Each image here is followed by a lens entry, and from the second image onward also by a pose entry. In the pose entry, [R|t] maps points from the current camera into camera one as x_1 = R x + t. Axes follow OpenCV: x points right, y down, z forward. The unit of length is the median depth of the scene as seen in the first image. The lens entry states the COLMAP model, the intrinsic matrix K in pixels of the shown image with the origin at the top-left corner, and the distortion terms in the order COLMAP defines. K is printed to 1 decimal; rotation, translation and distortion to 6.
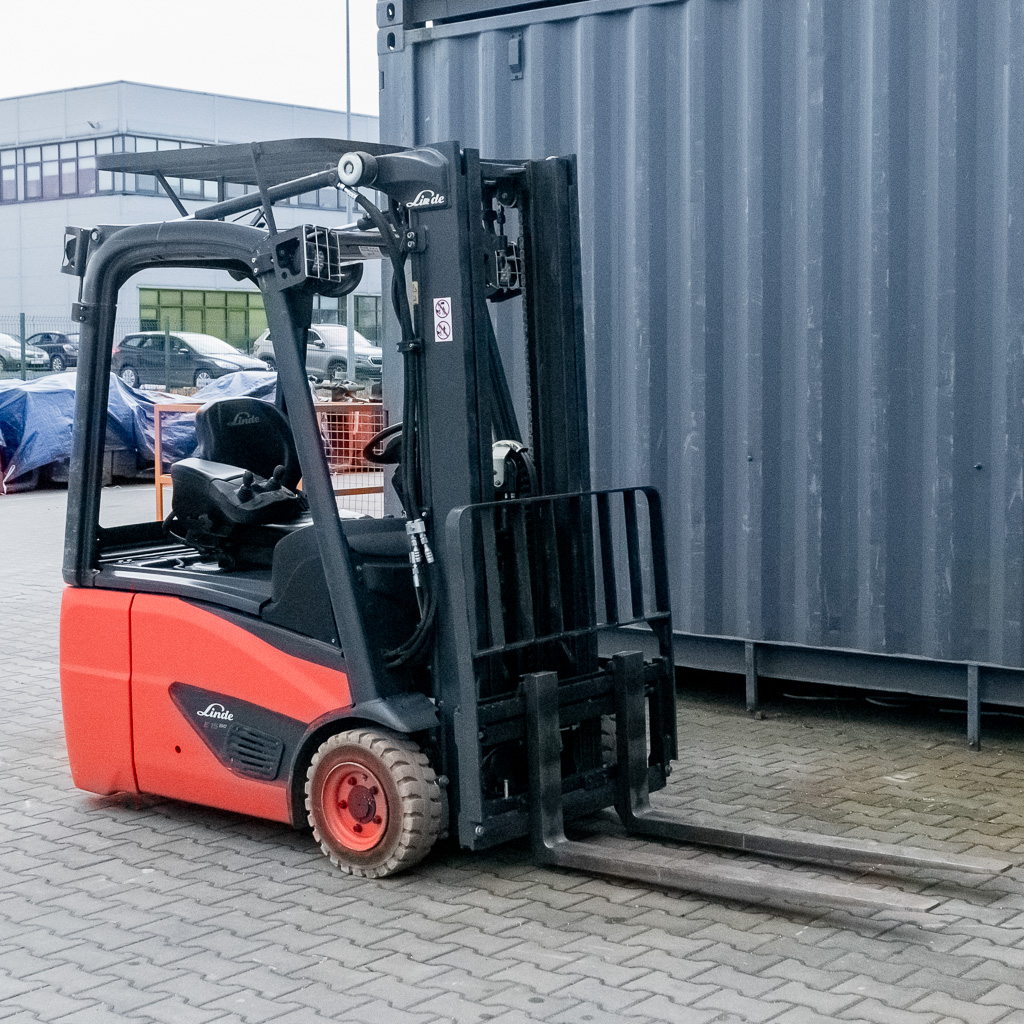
lens RADIAL K [[1764.4, 0, 508.6], [0, 1764.4, 509.5], [0, 0, 1]] dist [-0.013532, 0.000000]
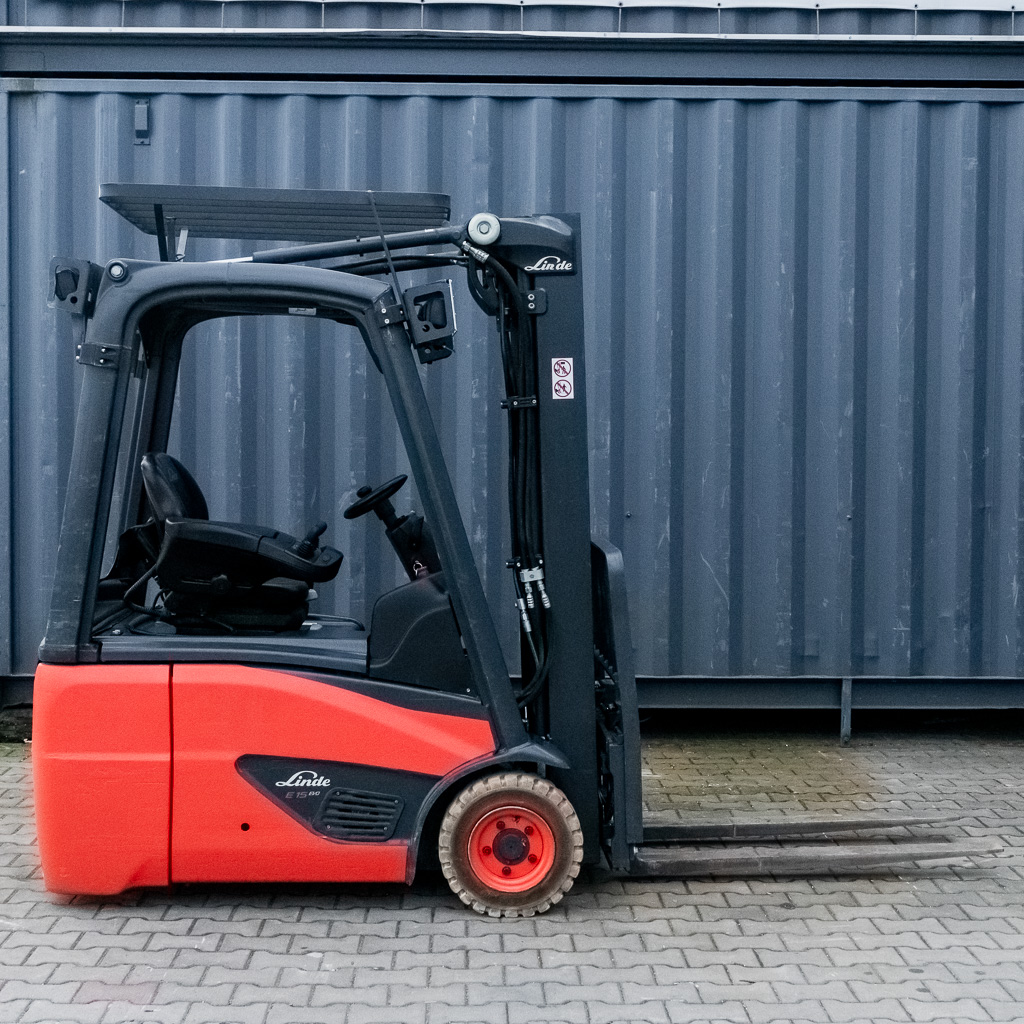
lens RADIAL K [[1587.0, 0, 456.0], [0, 1587.0, 517.2], [0, 0, 1]] dist [0.001851, 0.000000]
pose [[0.772832, -0.018060, 0.634353, -0.663793], [0.040364, 0.998970, -0.020735, -0.006073], [-0.633325, 0.041630, 0.772765, 0.287464]]
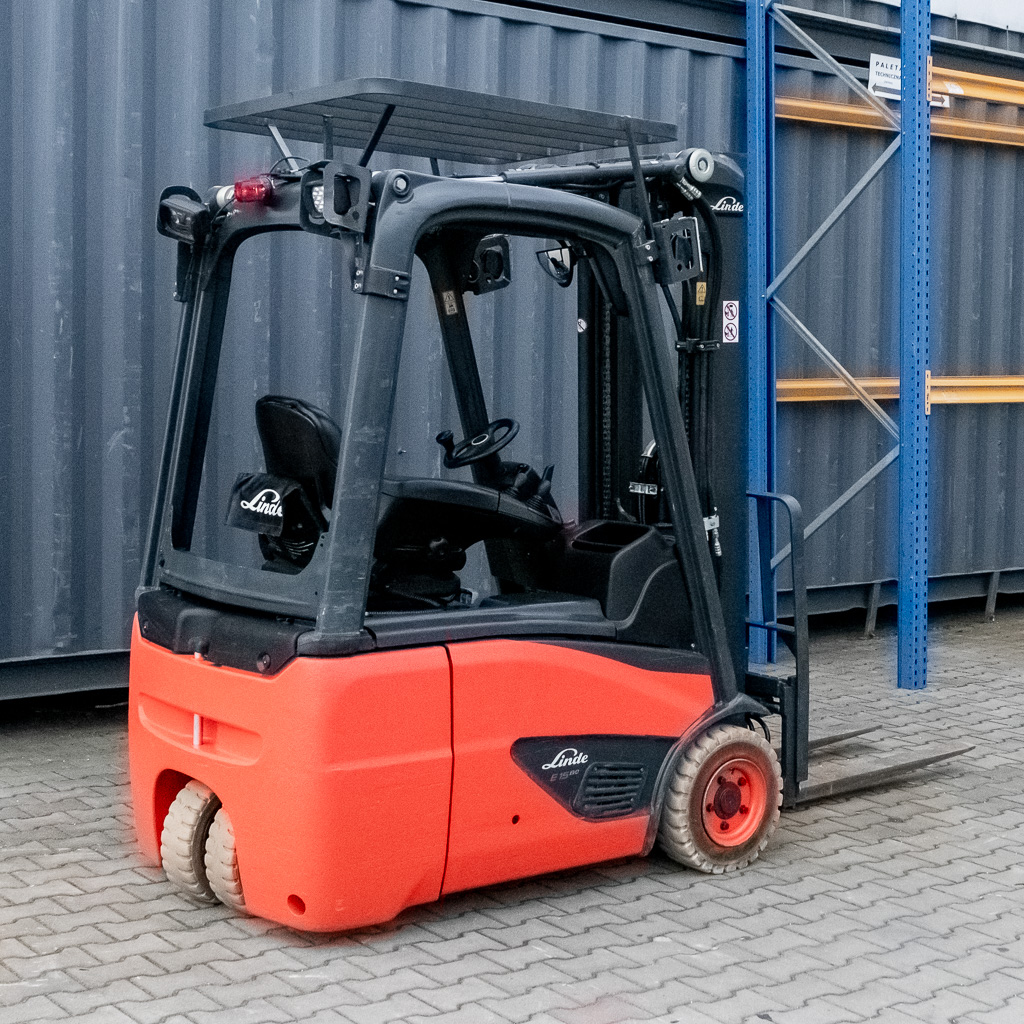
lens RADIAL K [[1764.4, 0, 496.9], [0, 1764.4, 473.9], [0, 0, 1]] dist [-0.013532, 0.000000]
pose [[0.241408, -0.049706, 0.969150, -1.039463], [0.058671, 0.997608, 0.036551, -0.060575], [-0.968648, 0.048037, 0.243747, 0.840115]]
